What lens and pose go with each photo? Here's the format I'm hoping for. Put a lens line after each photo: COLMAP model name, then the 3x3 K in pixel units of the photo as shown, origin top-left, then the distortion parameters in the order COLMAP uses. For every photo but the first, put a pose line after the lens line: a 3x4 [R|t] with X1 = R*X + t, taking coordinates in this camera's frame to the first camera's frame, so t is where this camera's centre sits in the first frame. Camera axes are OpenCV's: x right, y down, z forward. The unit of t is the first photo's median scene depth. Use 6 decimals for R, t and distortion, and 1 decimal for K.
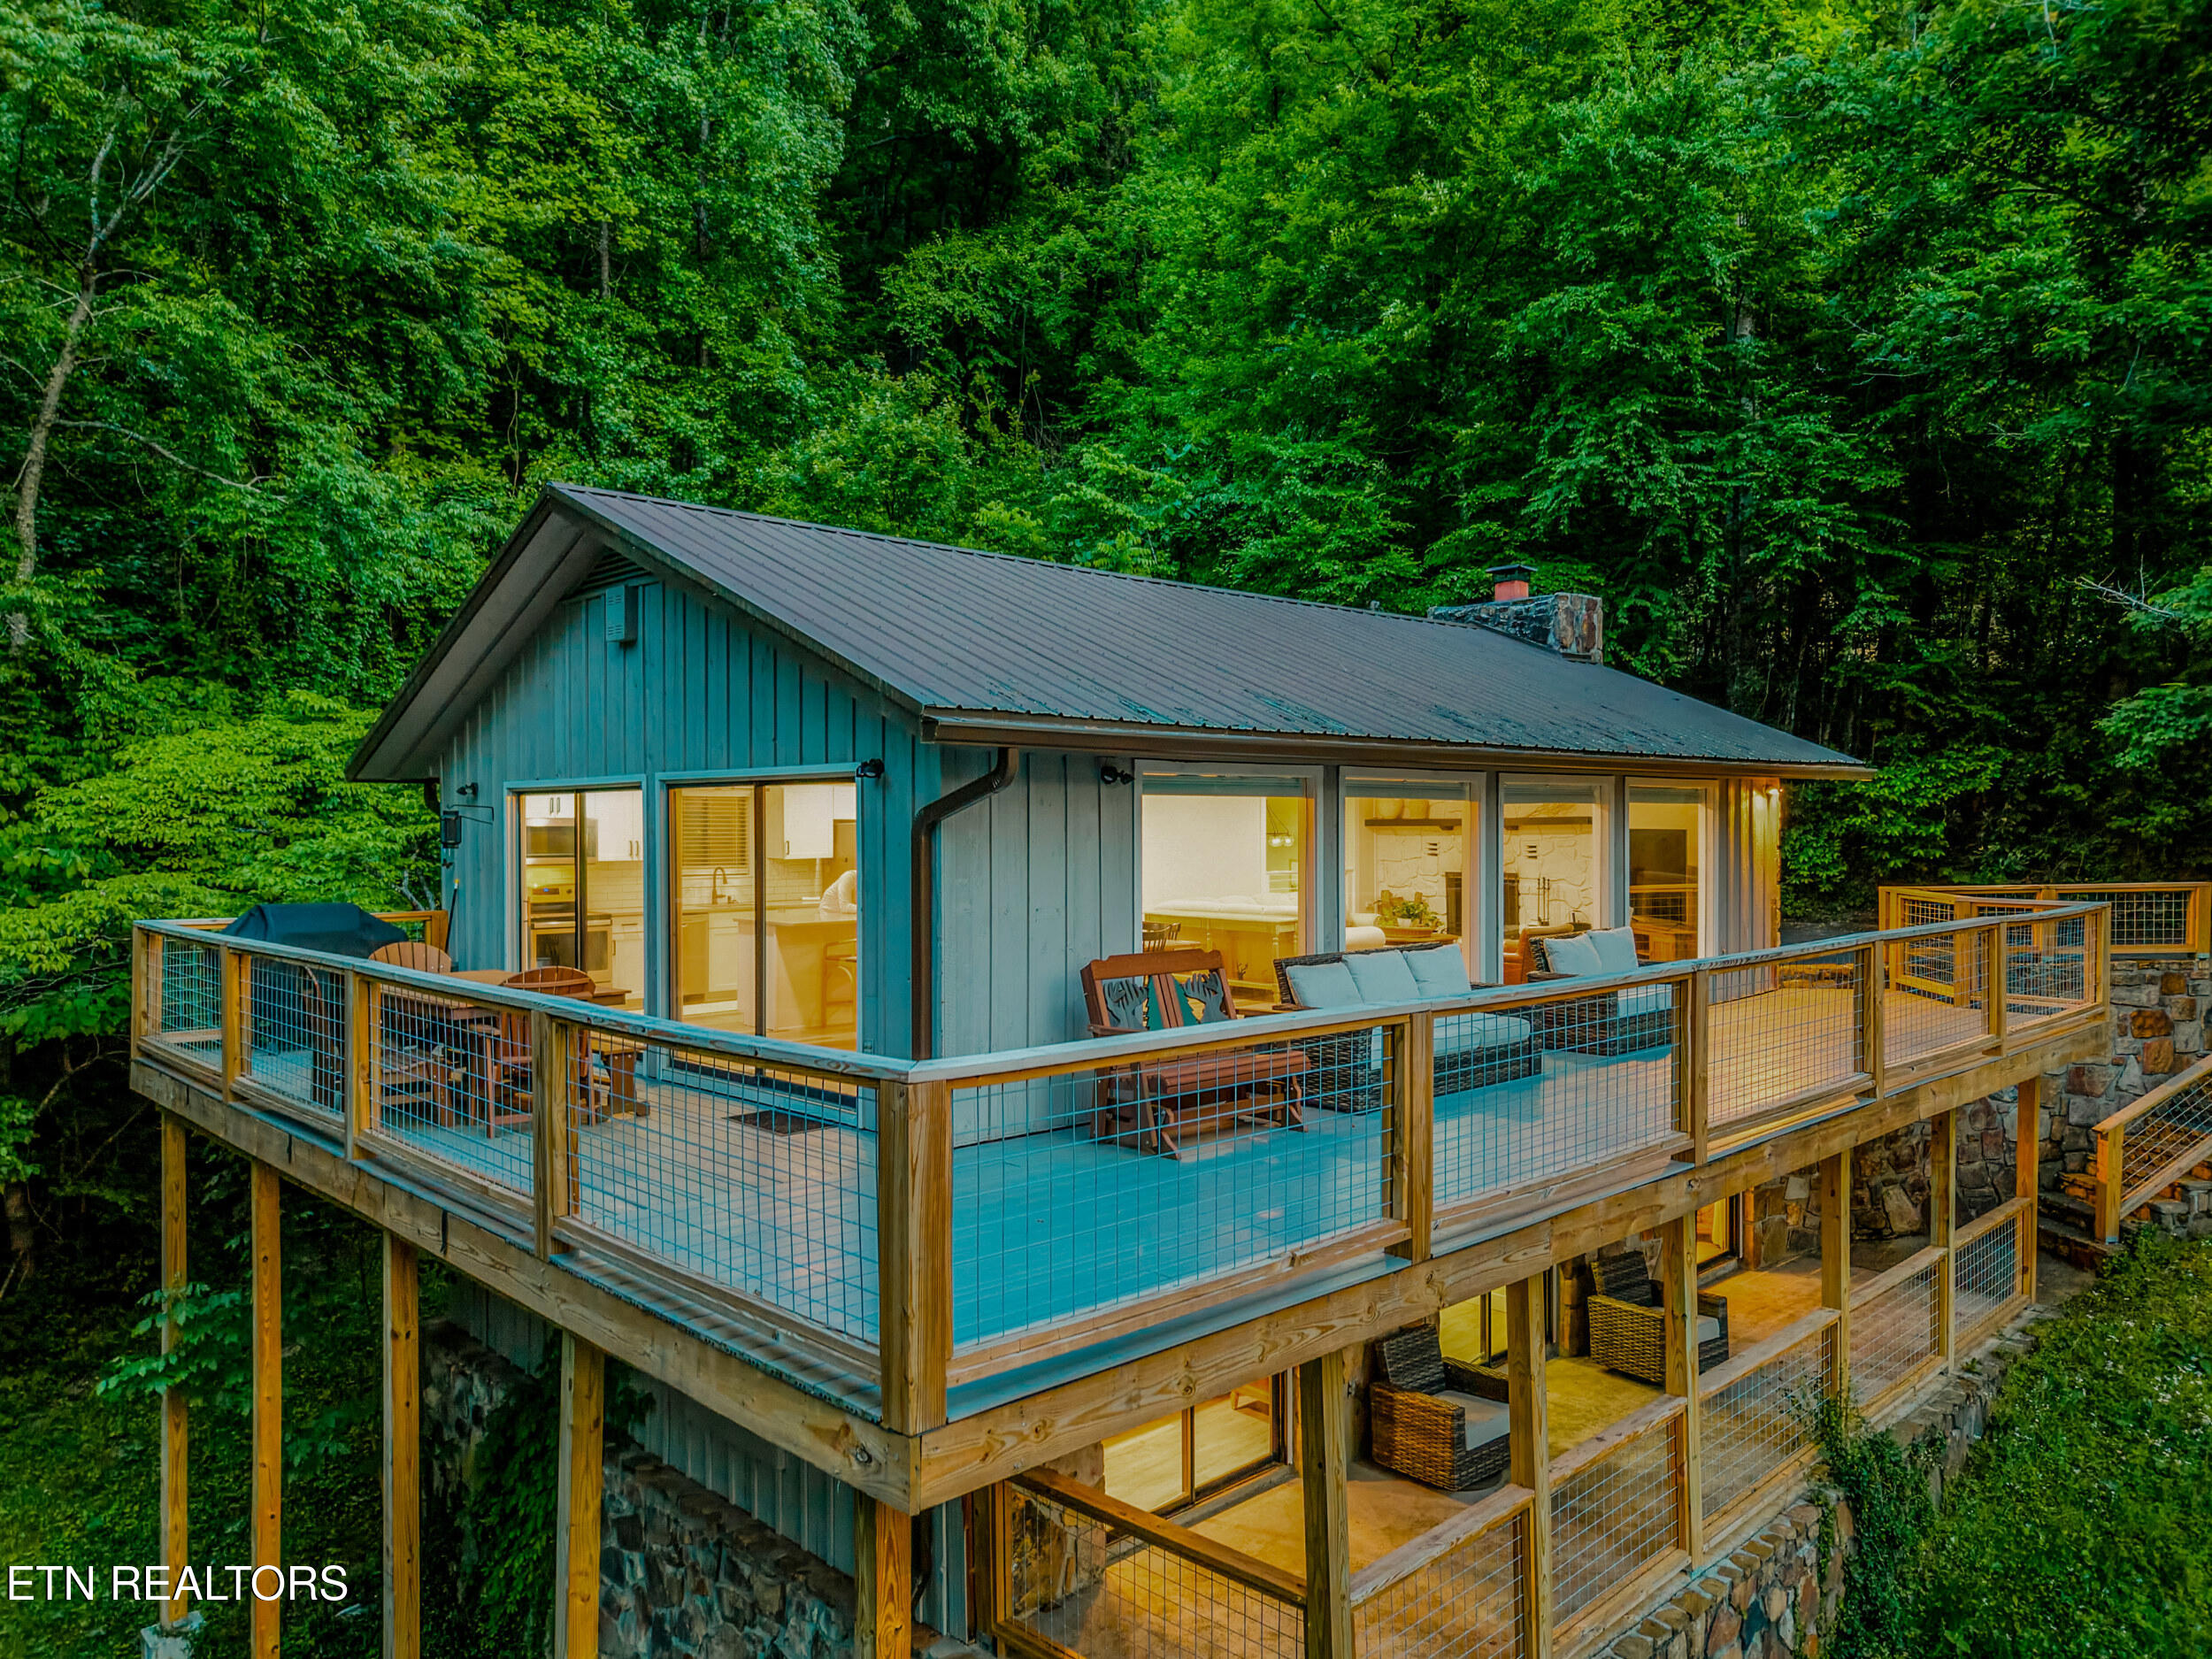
lens RADIAL K [[1504.2, 0, 1120.1], [0, 1504.2, 828.8], [0, 0, 1]] dist [-0.017971, 0.007130]
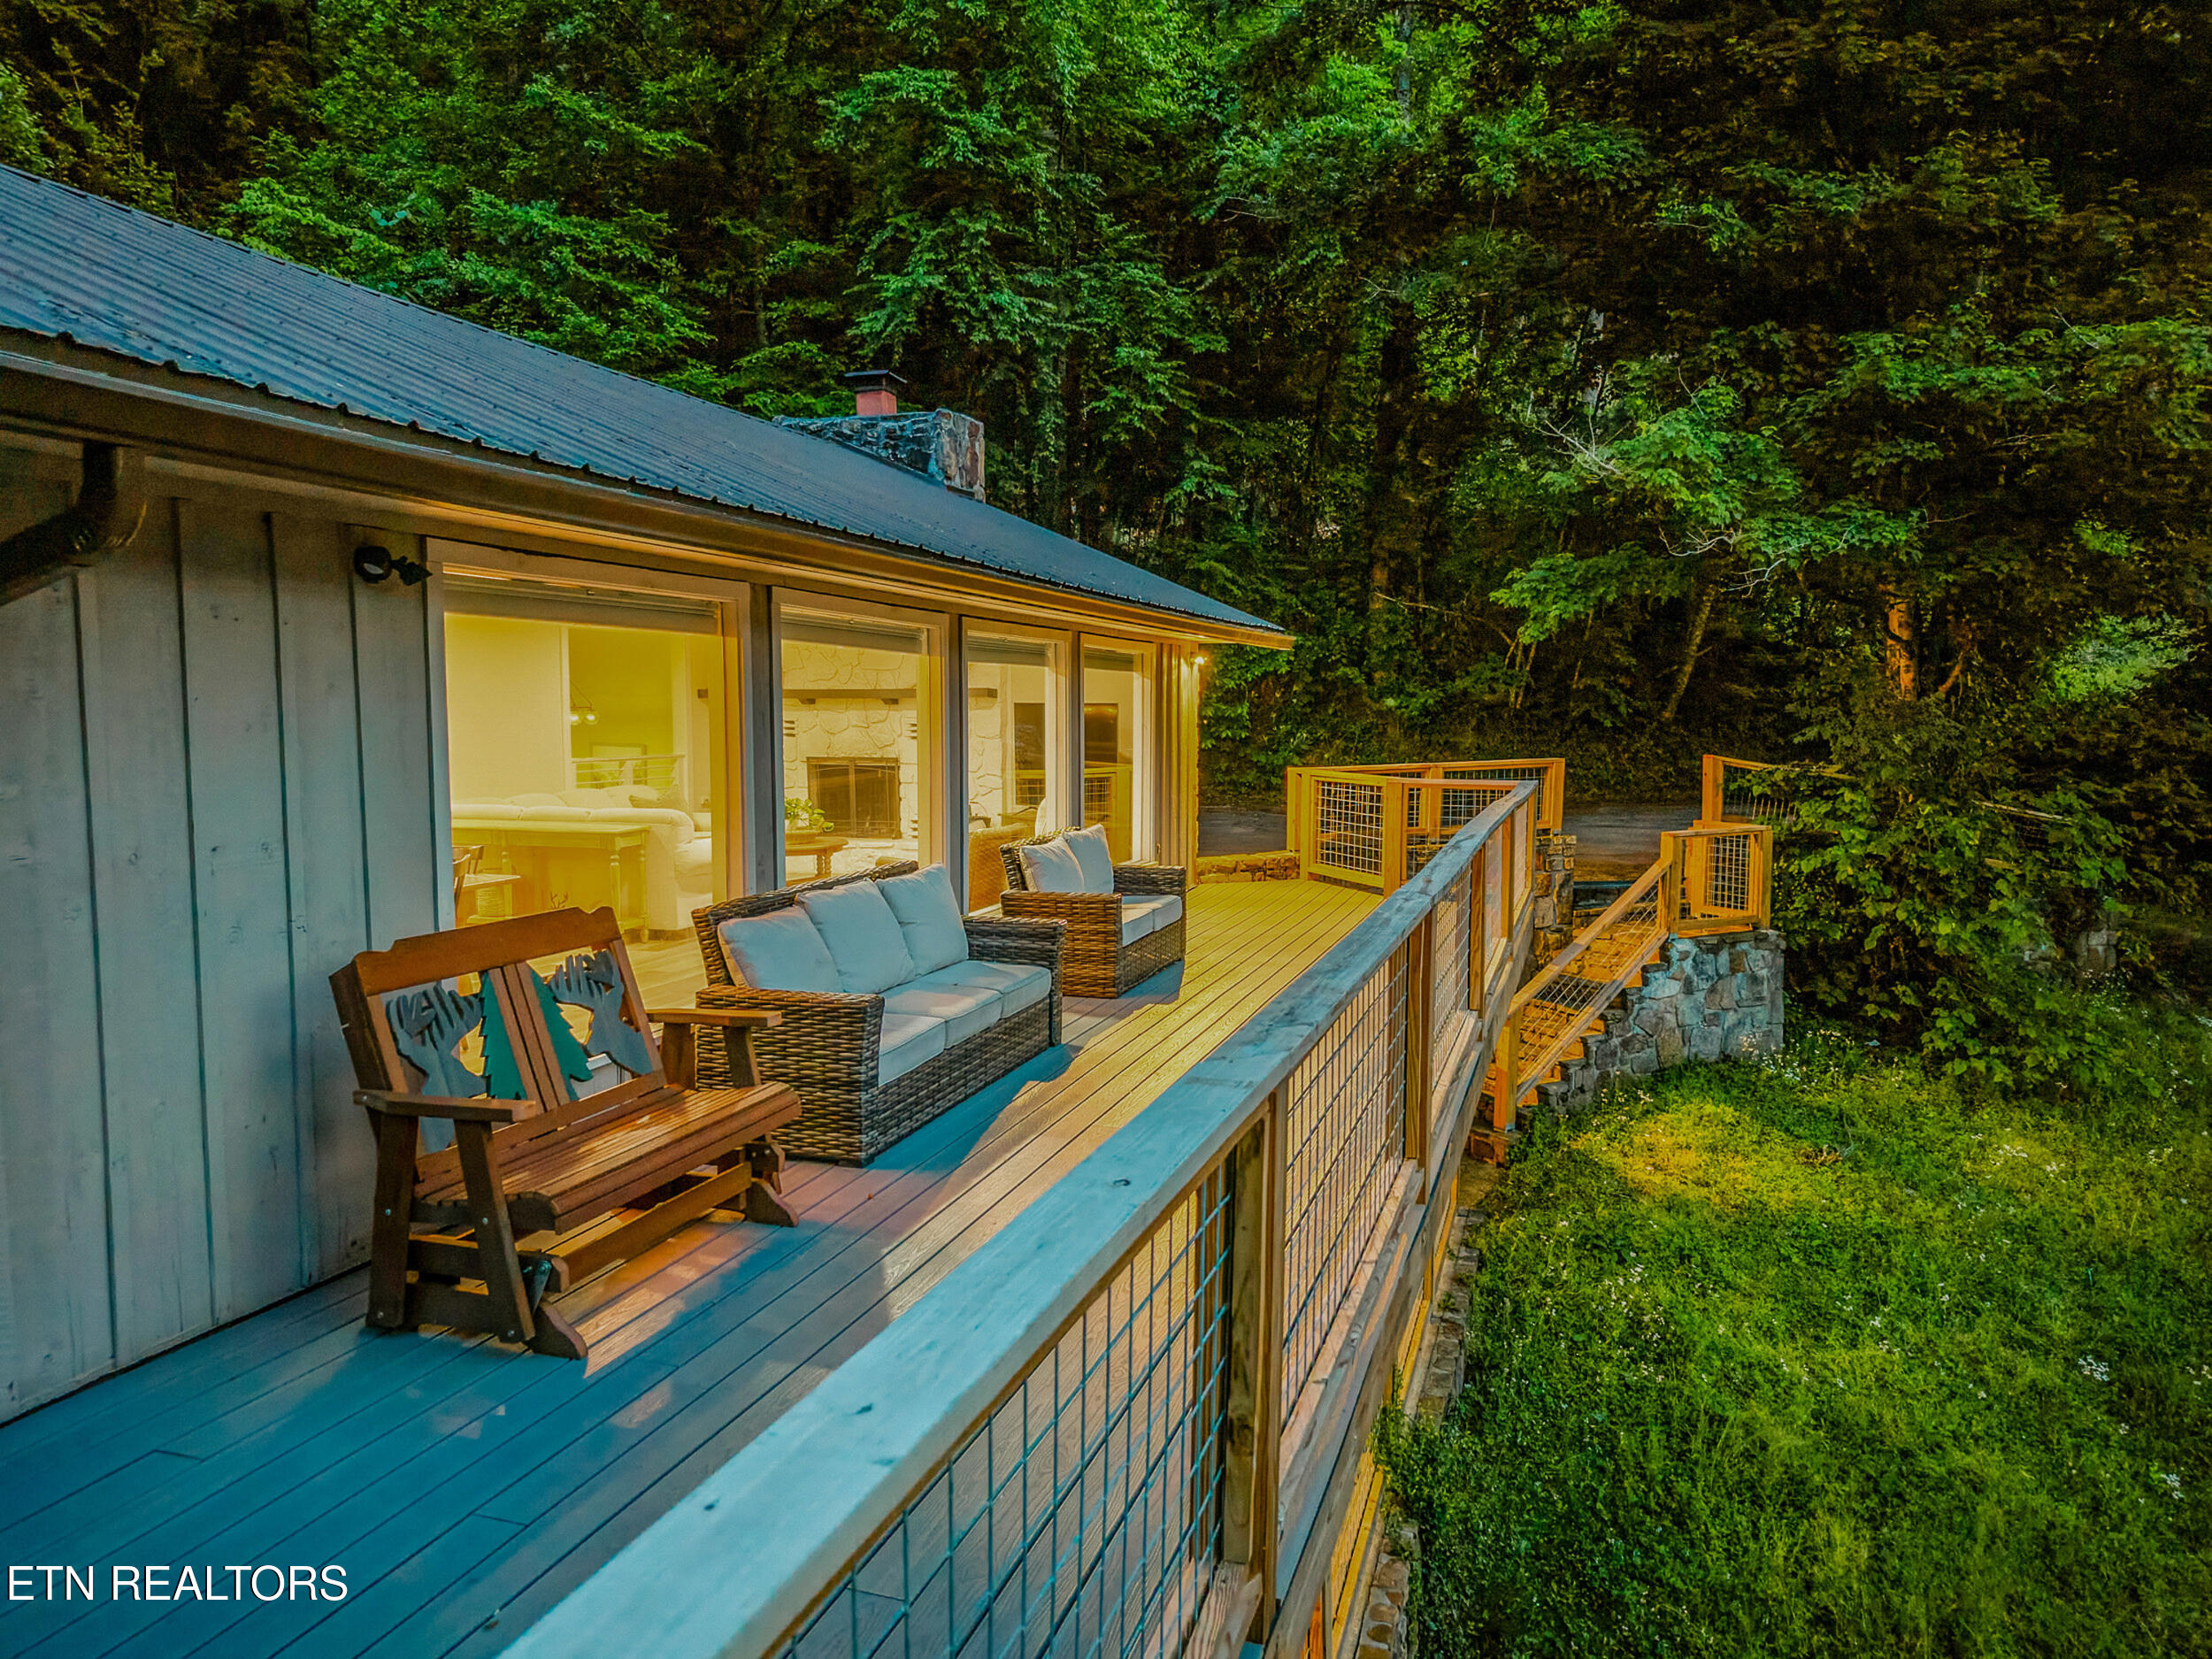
lens RADIAL K [[1499.8, 0, 1113.7], [0, 1499.8, 834.8], [0, 0, 1]] dist [-0.022920, 0.048332]
pose [[0.881083, -0.035460, 0.471631, -0.009963], [-0.002774, 0.996781, 0.080127, 0.004533], [-0.472954, -0.071907, 0.878148, 0.165770]]
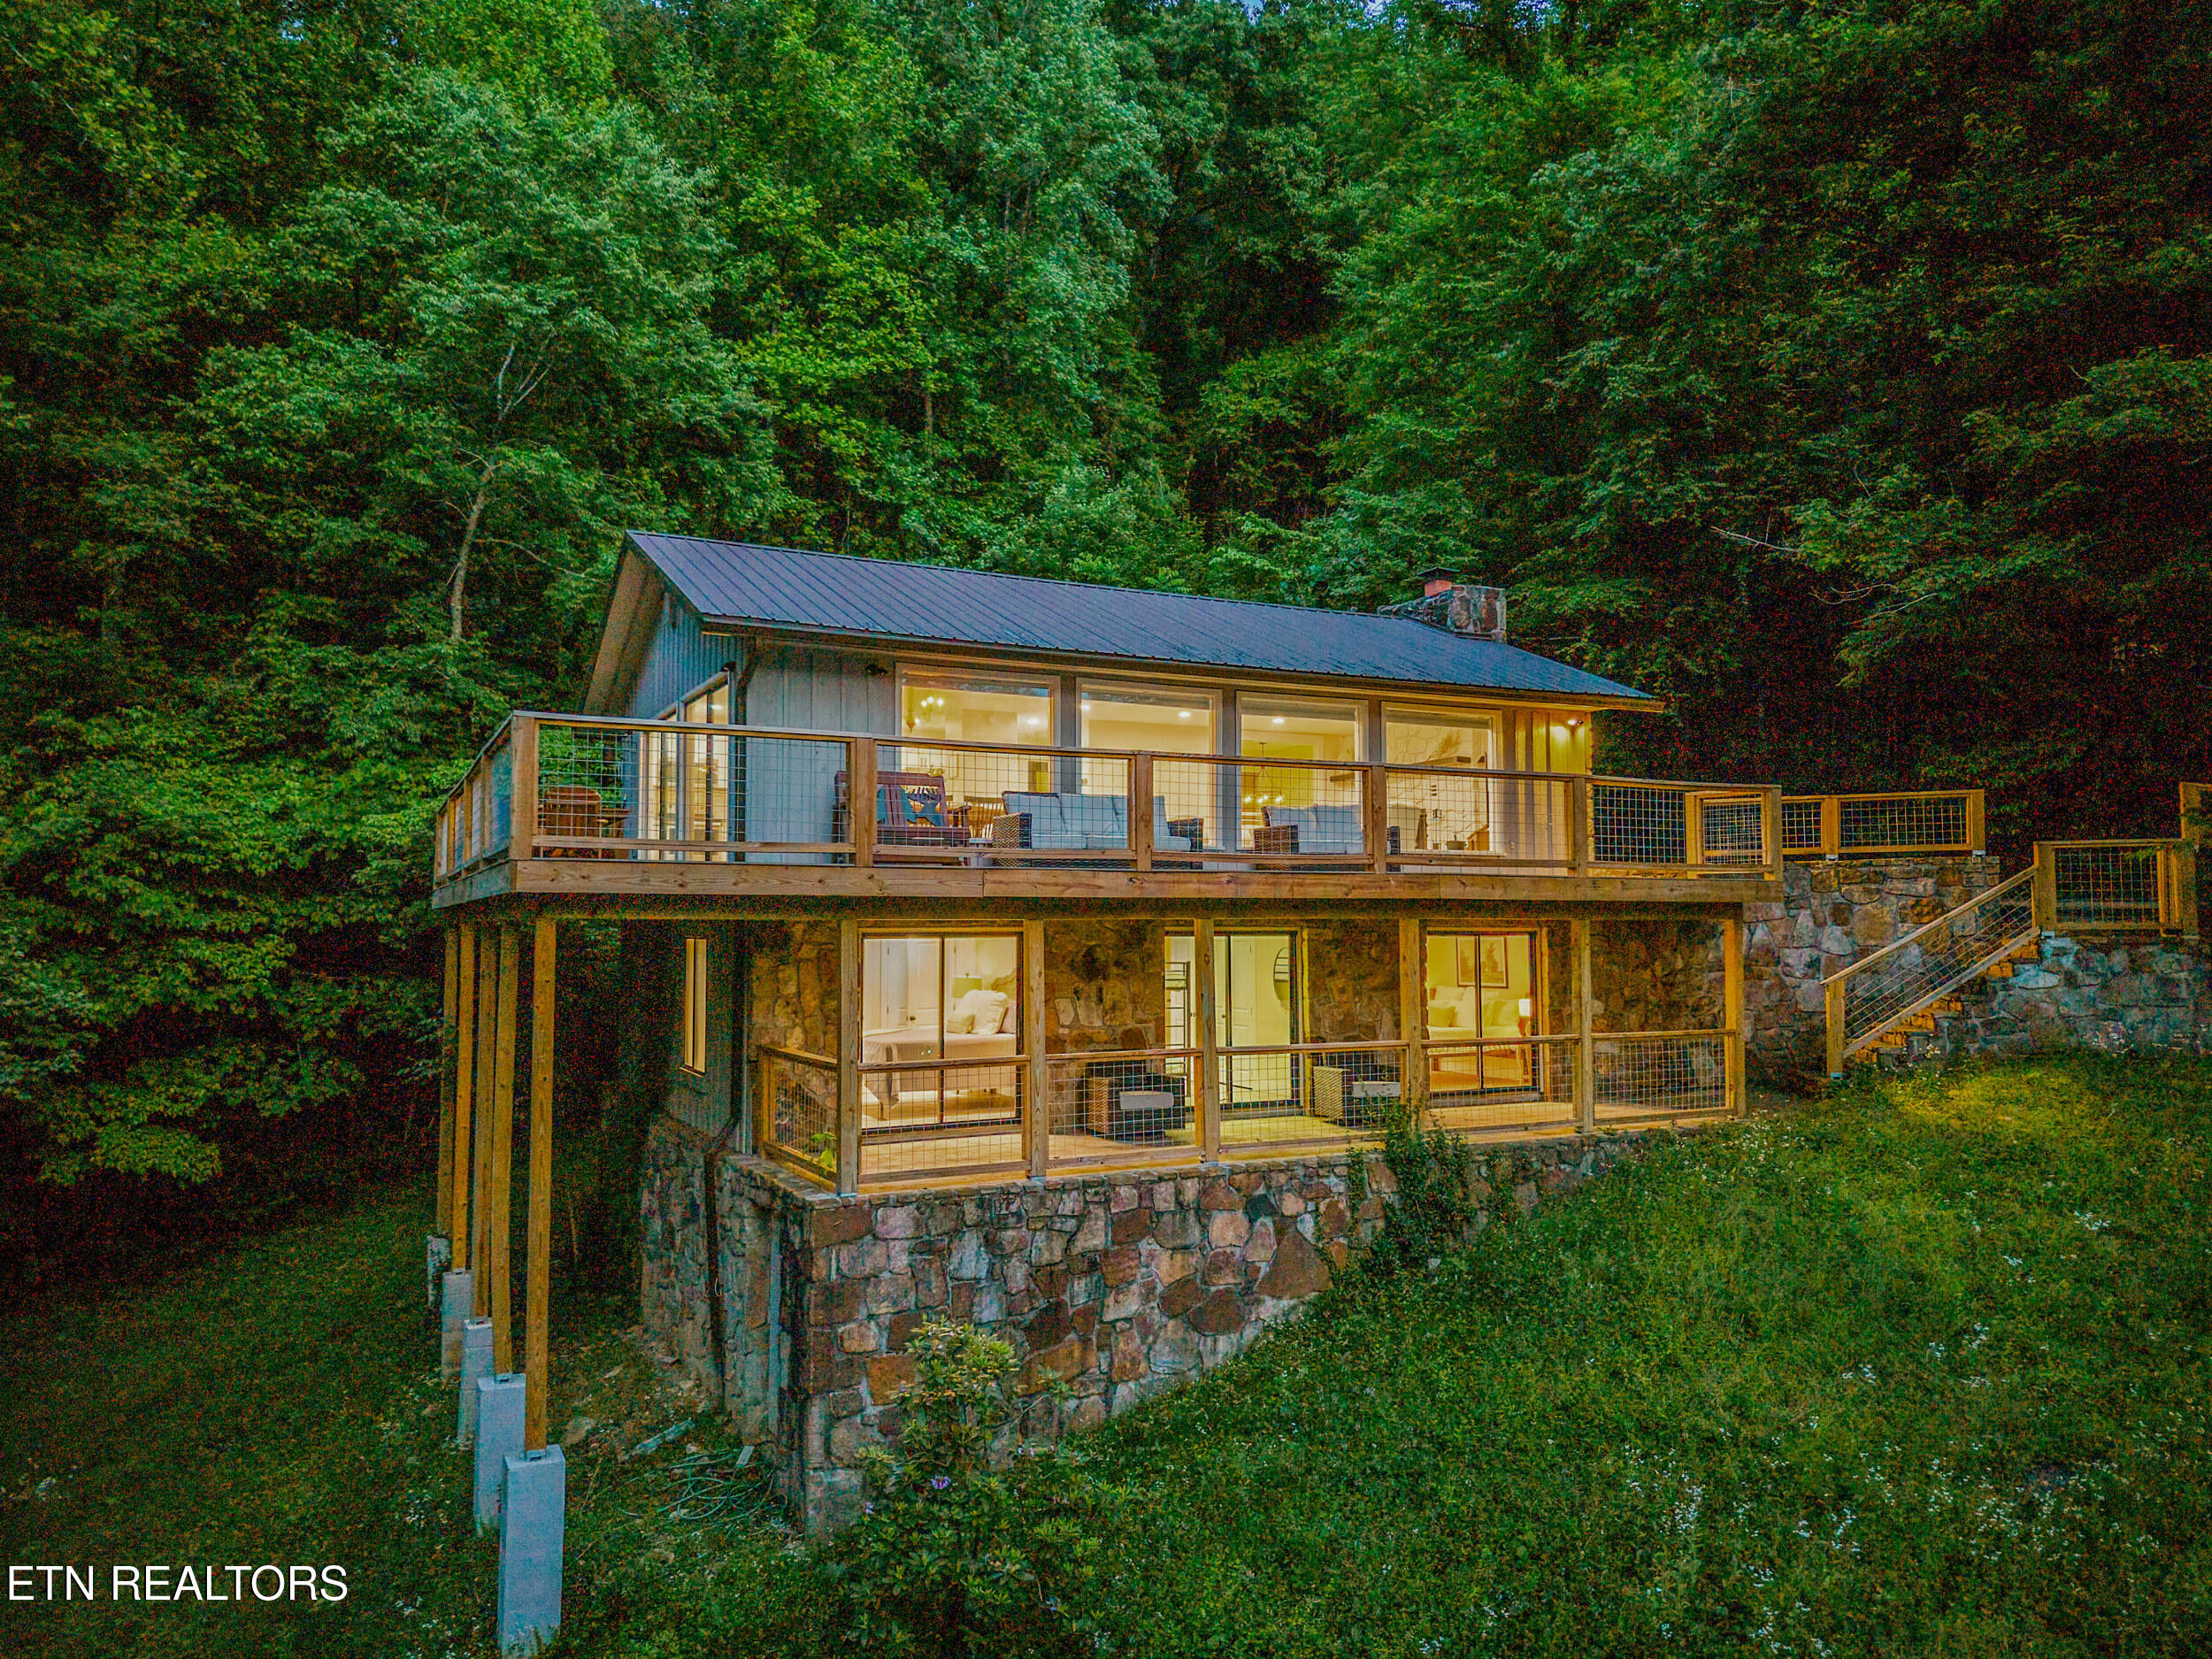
lens RADIAL K [[1499.8, 0, 1113.7], [0, 1499.8, 834.8], [0, 0, 1]] dist [-0.022920, 0.048332]
pose [[0.956404, -0.016221, -0.291596, 0.273323], [-0.002319, 0.998003, -0.063123, 0.094190], [0.292038, 0.061047, 0.954456, -0.193287]]
